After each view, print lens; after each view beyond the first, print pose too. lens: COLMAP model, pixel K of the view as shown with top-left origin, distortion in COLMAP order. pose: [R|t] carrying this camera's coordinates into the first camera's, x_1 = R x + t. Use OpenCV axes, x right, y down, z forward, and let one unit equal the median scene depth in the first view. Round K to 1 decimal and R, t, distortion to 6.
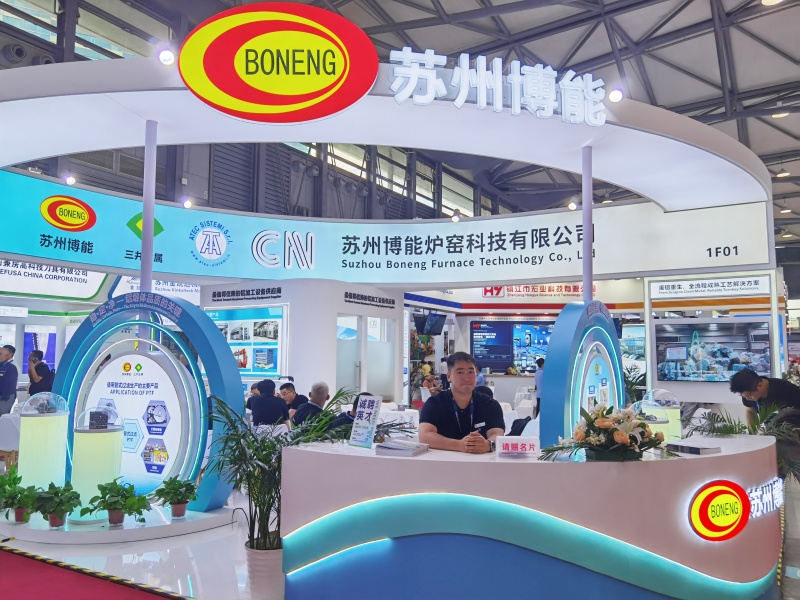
lens RADIAL K [[626.2, 0, 398.2], [0, 626.2, 299.9], [0, 0, 1]] dist [0.005314, 0.000026]
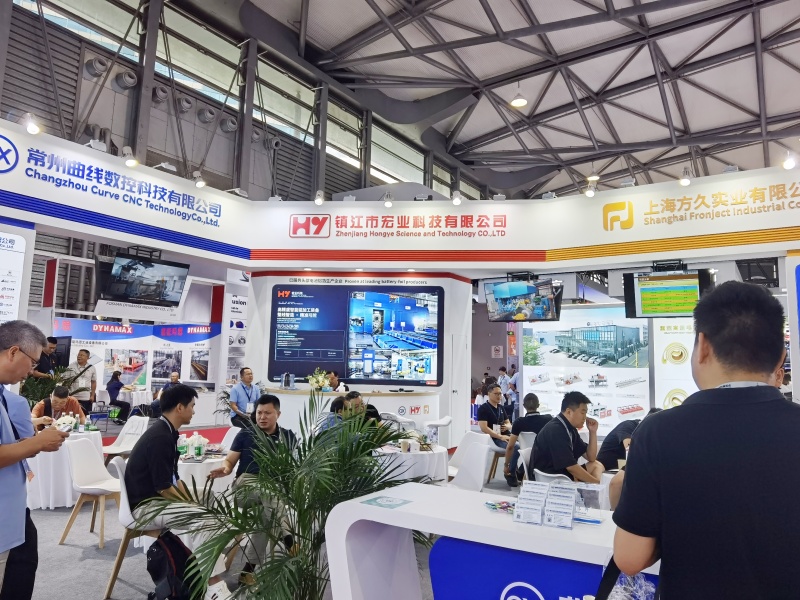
lens RADIAL K [[584.9, 0, 401.8], [0, 584.9, 299.6], [0, 0, 1]] dist [-0.004774, -0.003246]
pose [[0.999592, 0.012460, -0.025721, 0.237477], [-0.012990, 0.999705, -0.020535, 0.055007], [0.025457, 0.020861, 0.999458, 0.508651]]
